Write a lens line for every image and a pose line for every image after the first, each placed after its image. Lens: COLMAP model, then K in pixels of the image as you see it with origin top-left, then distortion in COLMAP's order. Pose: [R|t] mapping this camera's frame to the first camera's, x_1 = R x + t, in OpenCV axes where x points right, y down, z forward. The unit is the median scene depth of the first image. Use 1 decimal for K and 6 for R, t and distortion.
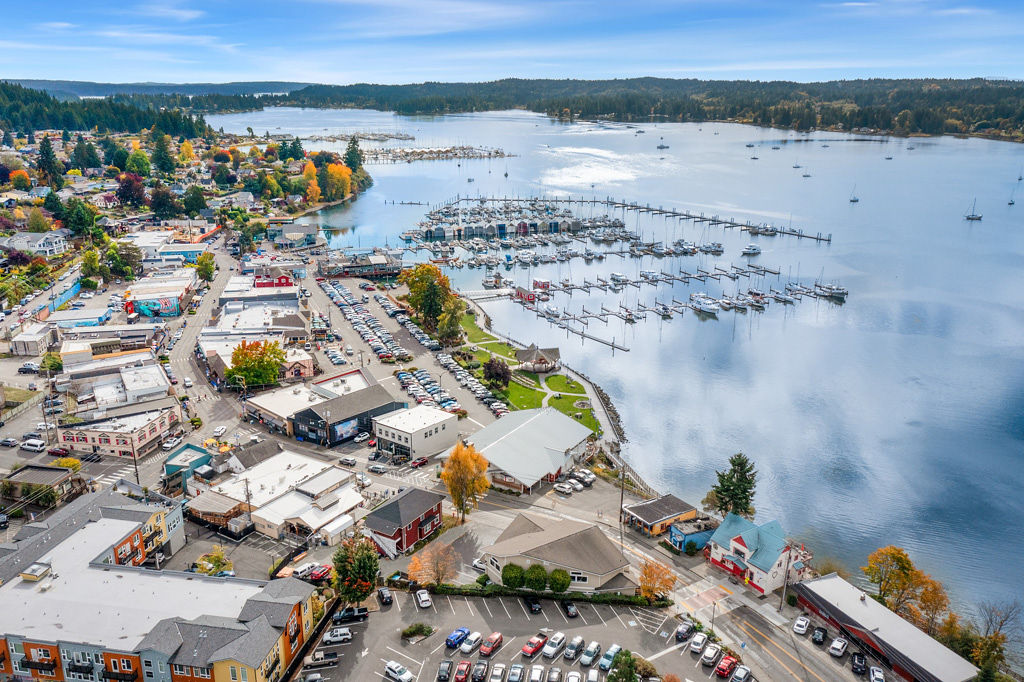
lens RADIAL K [[852.3, 0, 512.0], [0, 852.3, 341.0], [0, 0, 1]] dist [-0.012133, 0.000634]
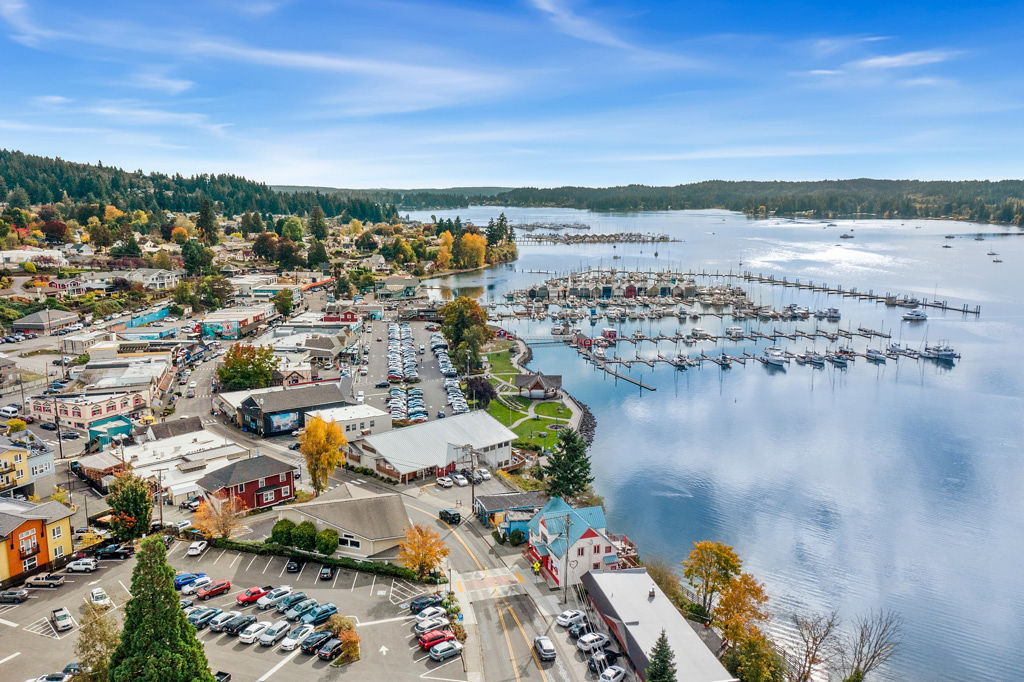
lens RADIAL K [[852.3, 0, 512.0], [0, 852.3, 341.0], [0, 0, 1]] dist [-0.012133, 0.000634]
pose [[0.966962, 0.039060, -0.251911, 0.178595], [-0.070182, 0.990794, -0.115769, 0.062599], [0.245070, 0.129624, 0.960801, 0.060558]]
